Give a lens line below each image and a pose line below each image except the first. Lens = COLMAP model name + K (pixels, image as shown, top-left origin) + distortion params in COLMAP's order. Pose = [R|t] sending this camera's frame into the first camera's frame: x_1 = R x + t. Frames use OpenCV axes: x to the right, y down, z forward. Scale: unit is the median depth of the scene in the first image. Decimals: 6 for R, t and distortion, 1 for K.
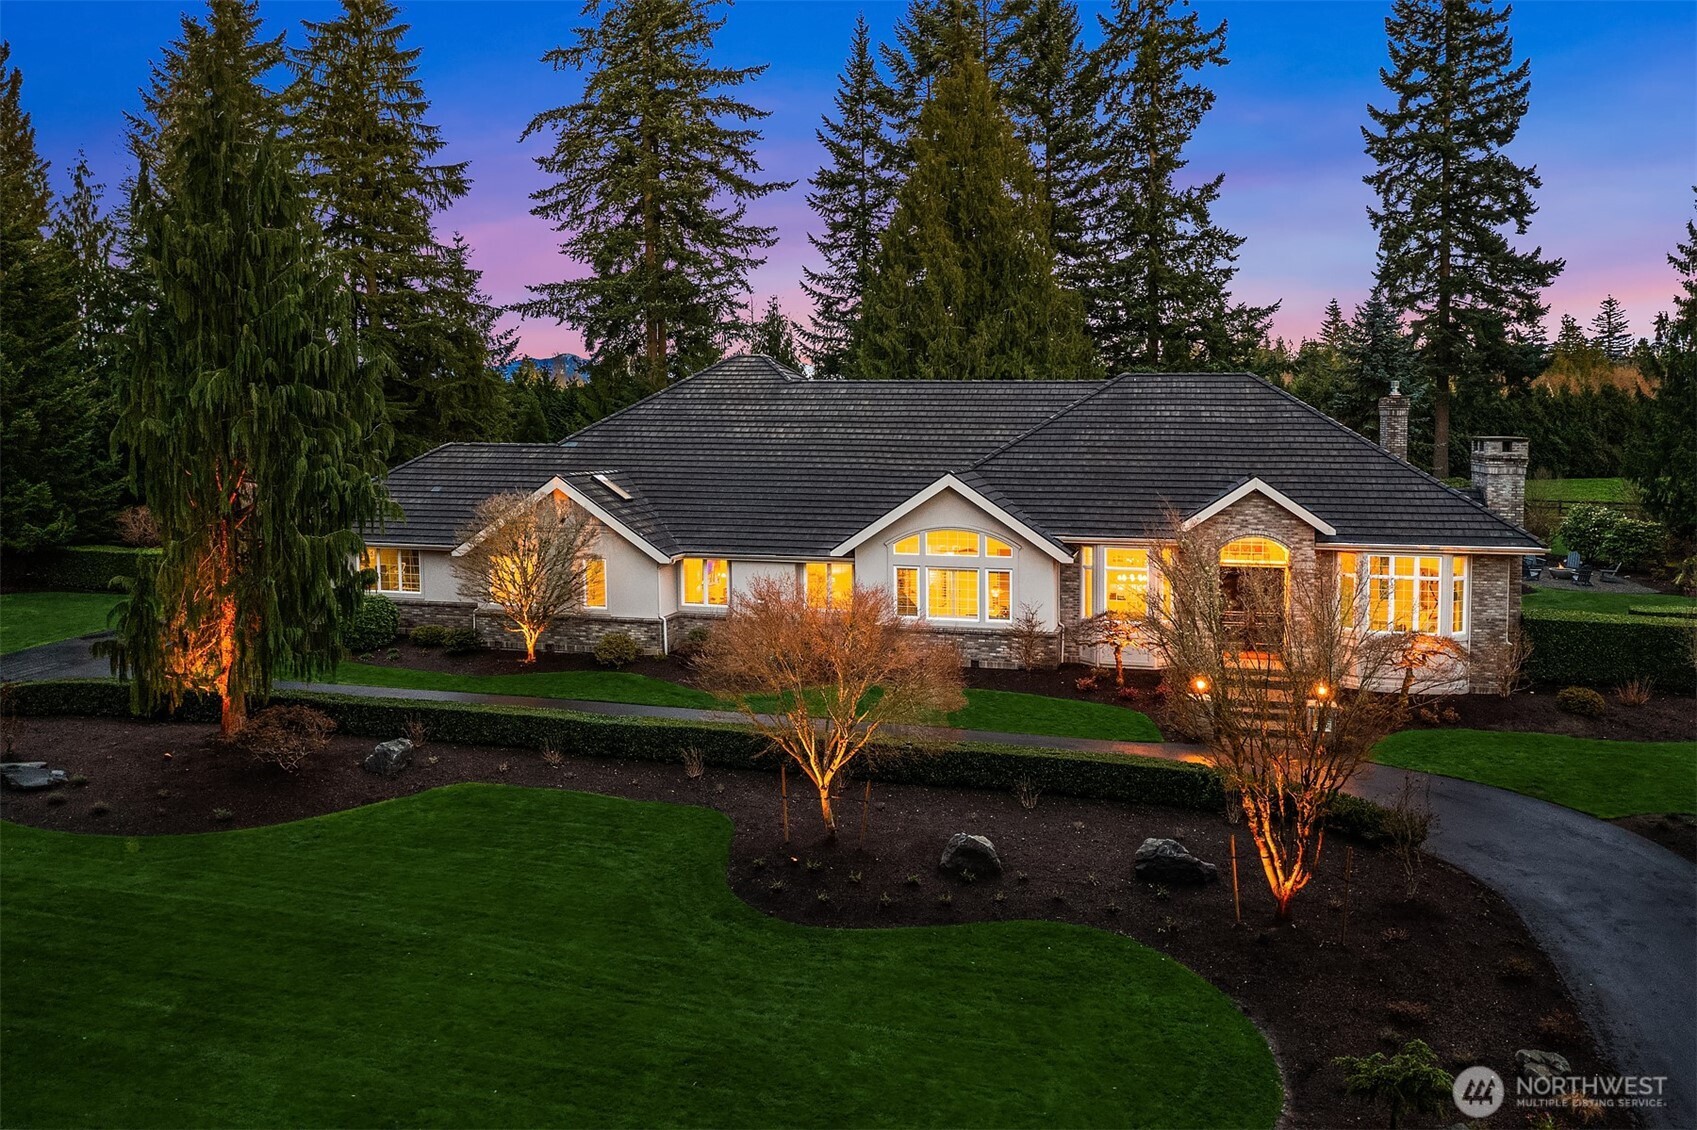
lens RADIAL K [[1331.9, 0, 832.5], [0, 1331.9, 537.2], [0, 0, 1]] dist [-0.006726, -0.002245]
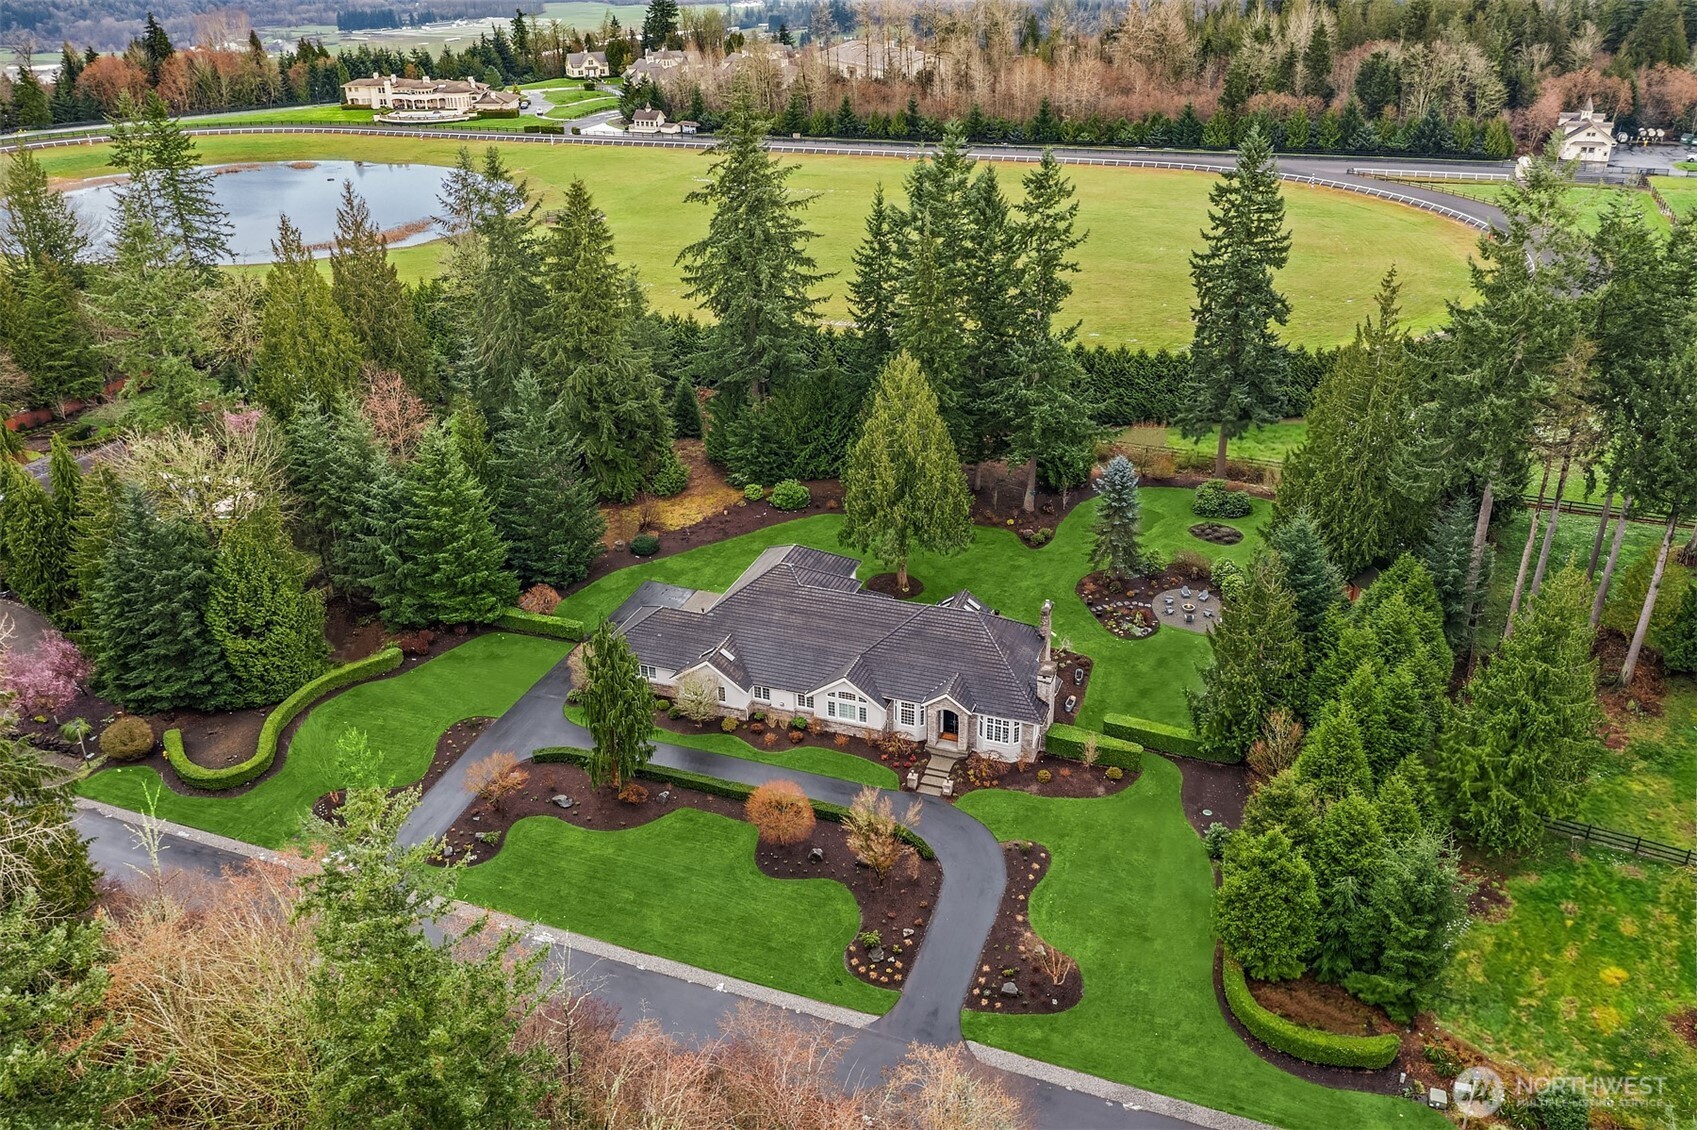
lens RADIAL K [[1331.9, 0, 832.5], [0, 1331.9, 537.2], [0, 0, 1]] dist [-0.006726, -0.002245]
pose [[0.993668, 0.023410, -0.109889, 0.171385], [0.016684, 0.936463, 0.350369, -0.614890], [0.111109, -0.349984, 0.930143, -0.707367]]
